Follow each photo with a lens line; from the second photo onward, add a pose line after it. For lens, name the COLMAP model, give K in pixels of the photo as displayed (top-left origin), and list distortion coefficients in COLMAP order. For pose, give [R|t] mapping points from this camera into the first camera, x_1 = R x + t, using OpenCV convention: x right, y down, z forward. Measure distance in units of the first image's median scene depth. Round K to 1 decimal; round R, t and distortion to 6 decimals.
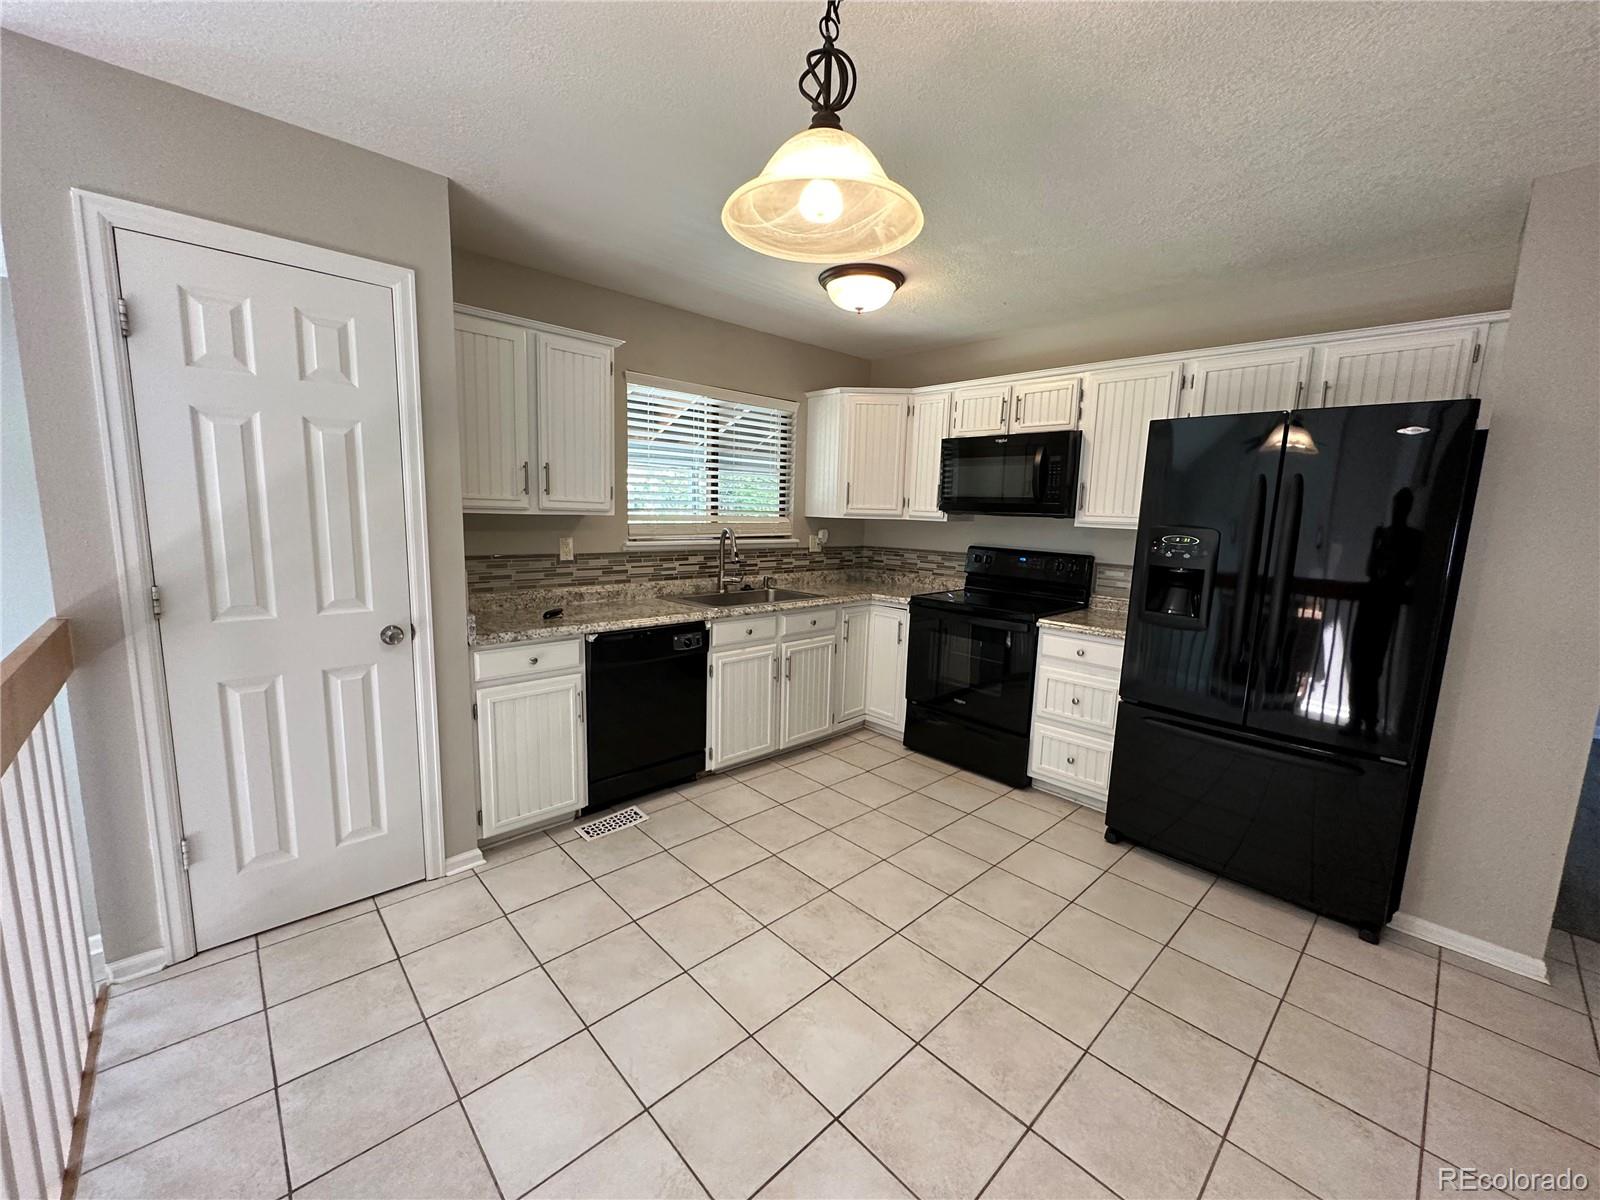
lens RADIAL K [[638.7, 0, 798.4], [0, 638.7, 600.3], [0, 0, 1]] dist [-0.002764, 0.000110]
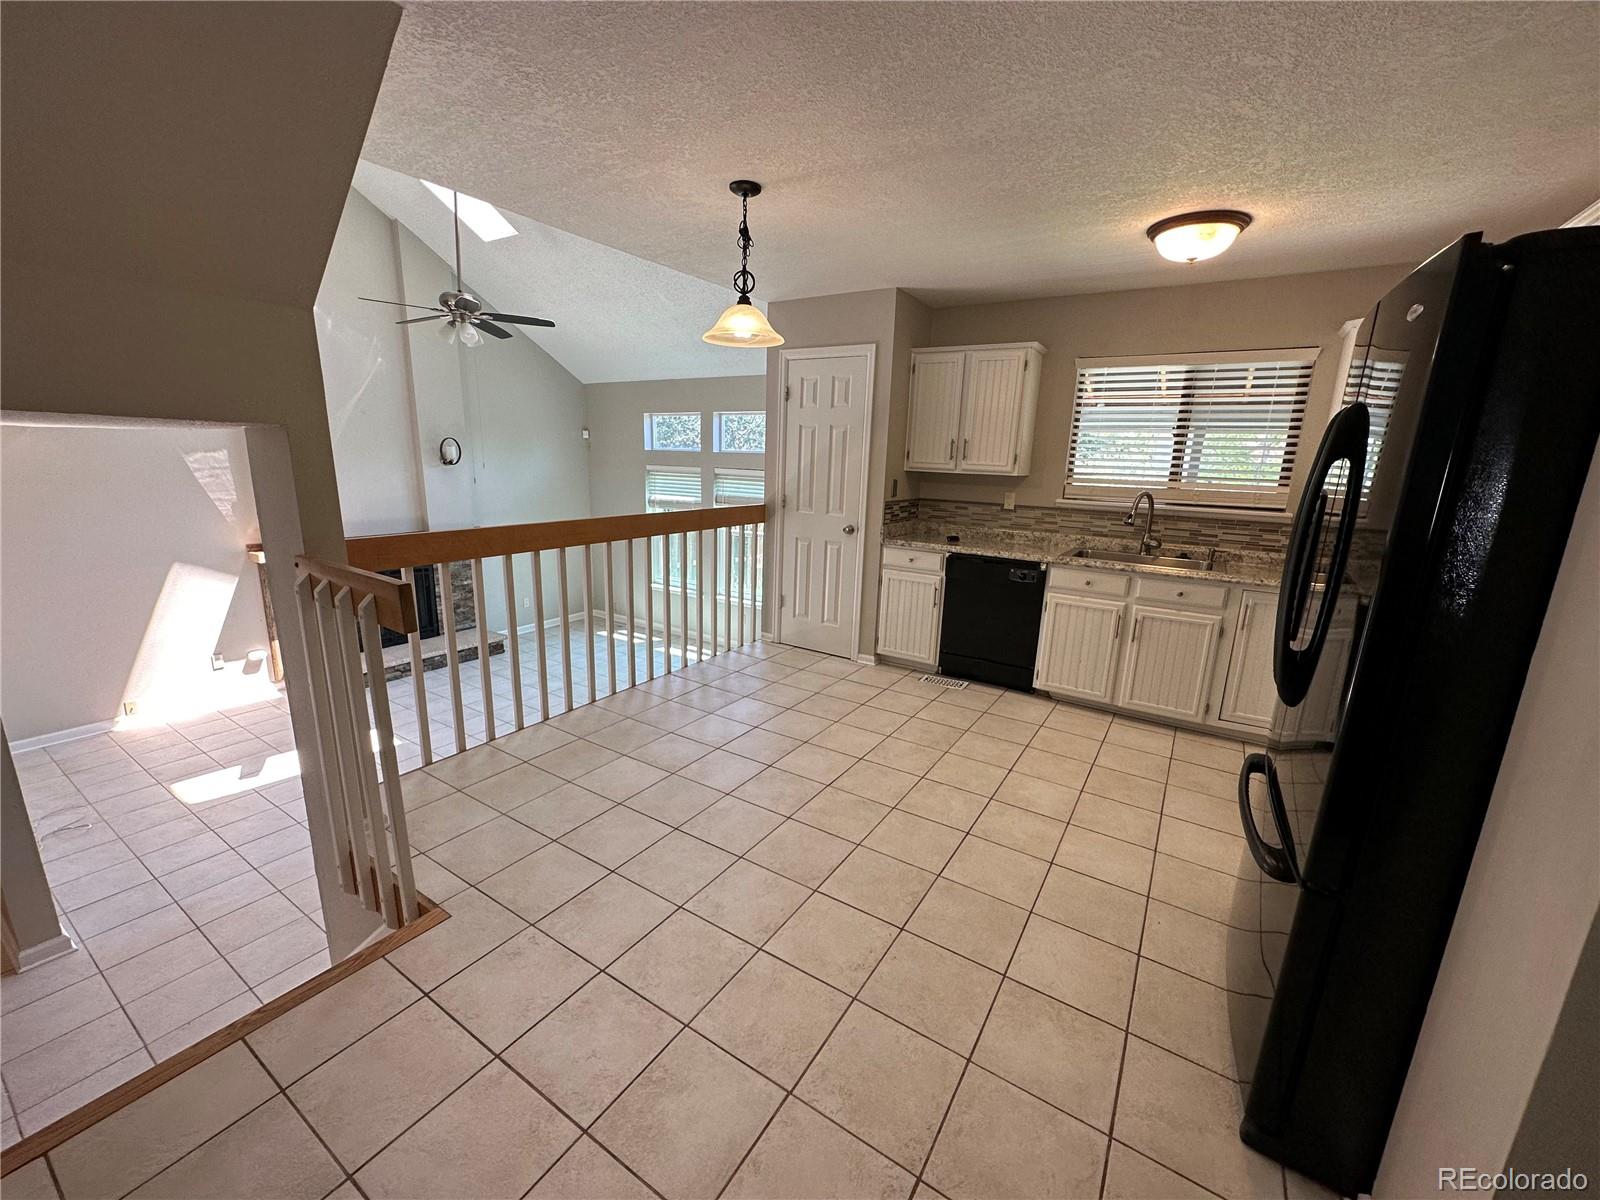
lens RADIAL K [[638.7, 0, 800.7], [0, 638.7, 608.0], [0, 0, 1]] dist [-0.002764, 0.000110]
pose [[0.240459, 0.205315, -0.948697, 1.083319], [-0.163658, 0.971957, 0.168868, -0.017724], [0.956763, 0.114656, 0.267317, 0.280962]]
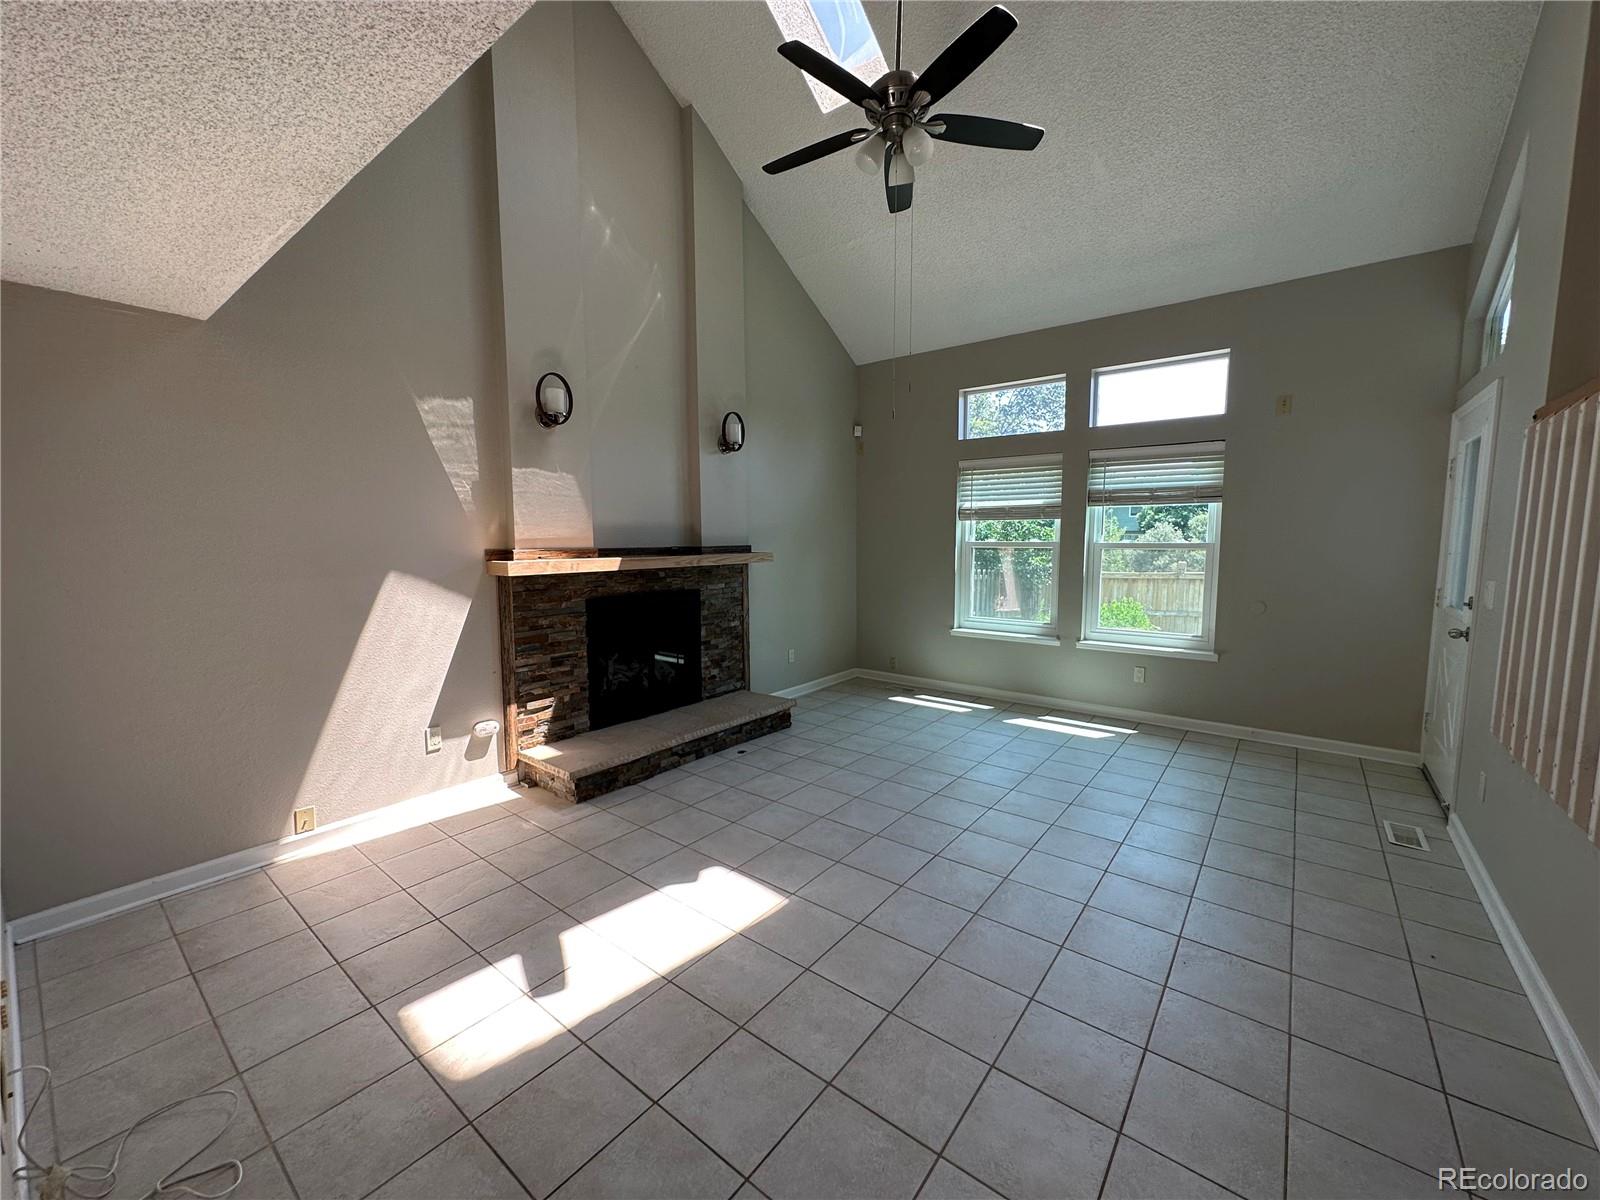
lens RADIAL K [[638.7, 0, 799.0], [0, 638.7, 608.8], [0, 0, 1]] dist [-0.002764, 0.000110]
pose [[0.140376, 0.085894, -0.986366, 0.007178], [-0.137478, 0.988270, 0.066495, 0.379669], [0.980507, 0.126269, 0.150538, -0.482953]]
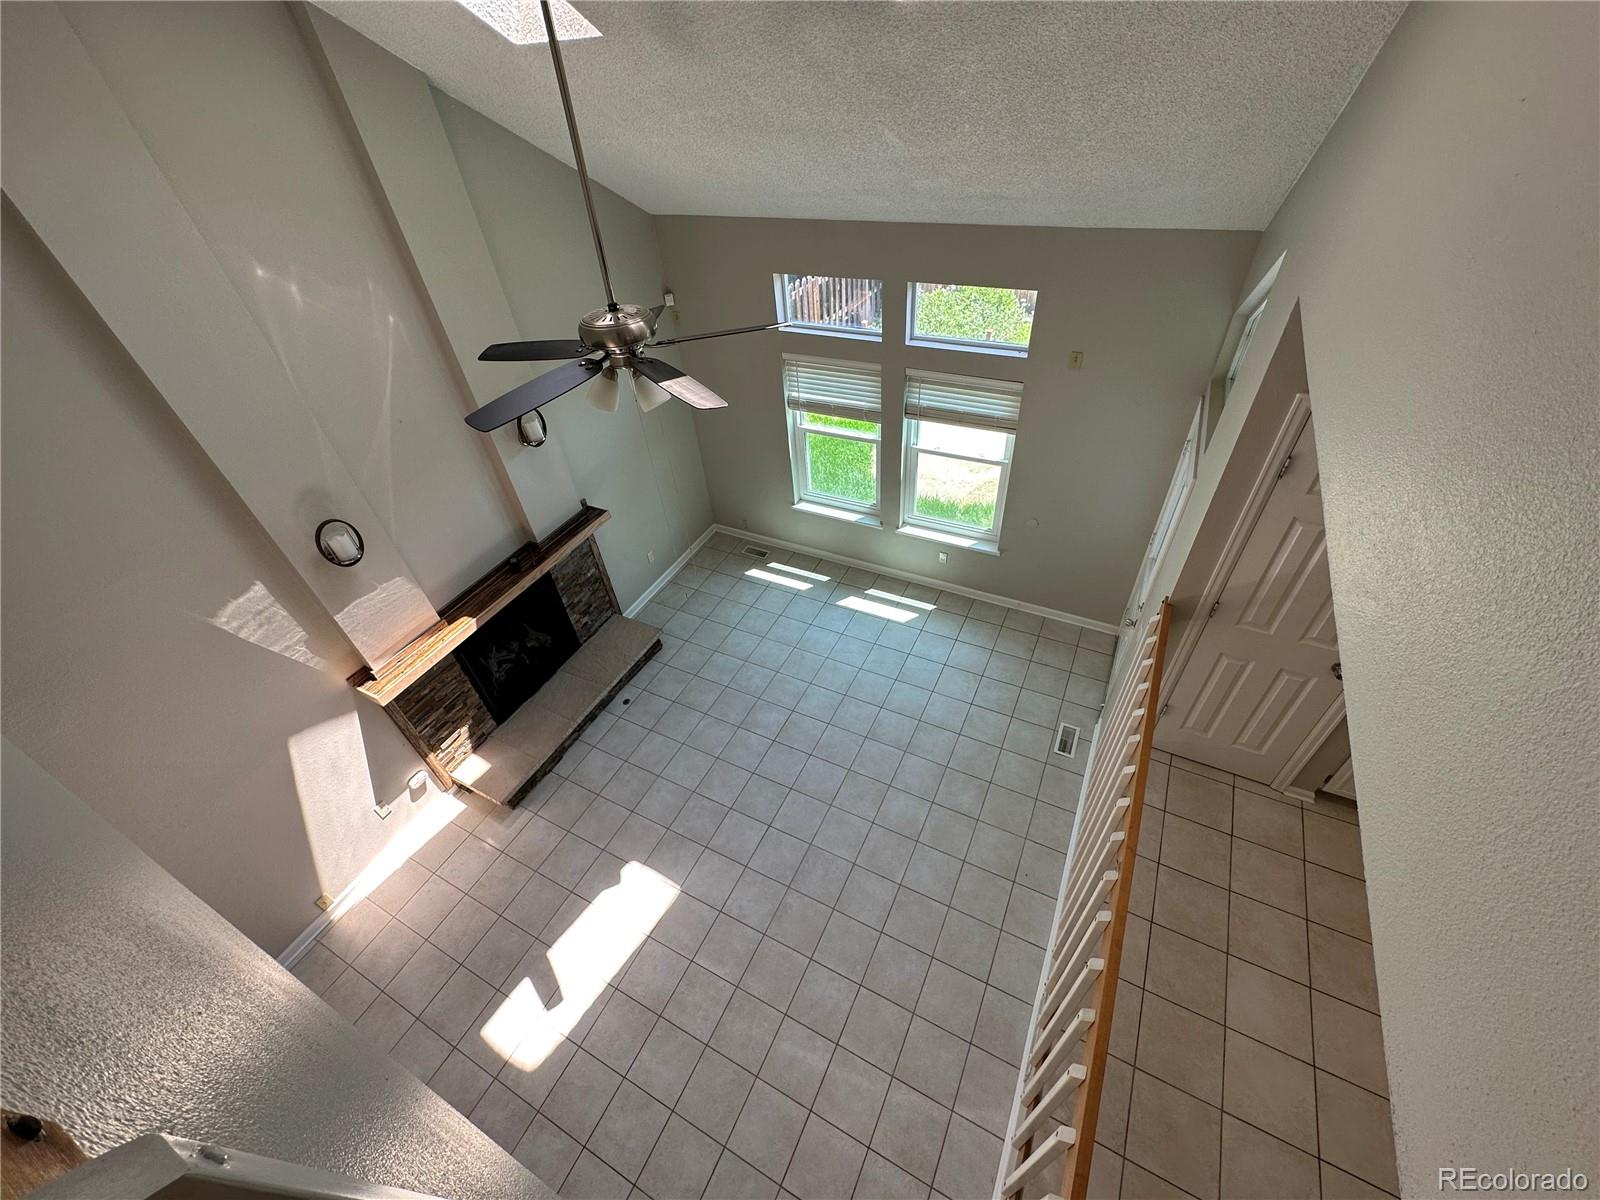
lens RADIAL K [[638.7, 0, 800.2], [0, 638.7, 604.7], [0, 0, 1]] dist [-0.002764, 0.000110]
pose [[0.324084, 0.595819, -0.734826, -0.090068], [-0.057686, 0.787749, 0.613290, -0.663916], [0.944268, -0.156368, 0.289668, -0.351908]]
